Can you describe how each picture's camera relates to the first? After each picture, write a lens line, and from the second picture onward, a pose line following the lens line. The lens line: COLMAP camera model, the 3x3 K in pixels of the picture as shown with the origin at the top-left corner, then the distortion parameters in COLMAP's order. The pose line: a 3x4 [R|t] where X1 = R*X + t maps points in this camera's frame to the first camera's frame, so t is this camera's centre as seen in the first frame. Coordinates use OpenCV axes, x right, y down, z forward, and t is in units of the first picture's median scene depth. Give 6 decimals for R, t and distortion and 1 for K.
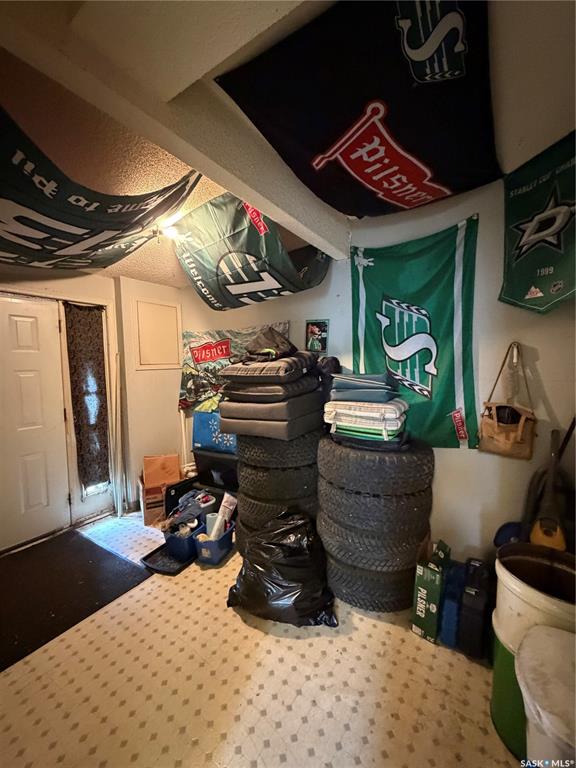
lens RADIAL K [[305.6, 0, 280.3], [0, 305.6, 383.0], [0, 0, 1]] dist [0.000577, -0.000360]
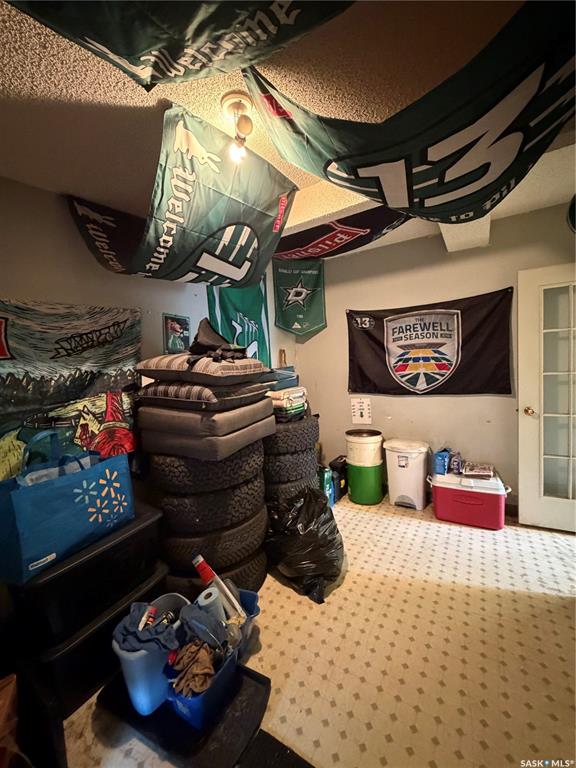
lens RADIAL K [[305.6, 0, 280.5], [0, 305.6, 381.9], [0, 0, 1]] dist [0.000577, -0.000360]
pose [[-0.009259, -0.056053, 0.998385, -0.960217], [0.116924, 0.991518, 0.056752, -0.040297], [-0.993098, 0.117260, -0.002627, 0.909178]]
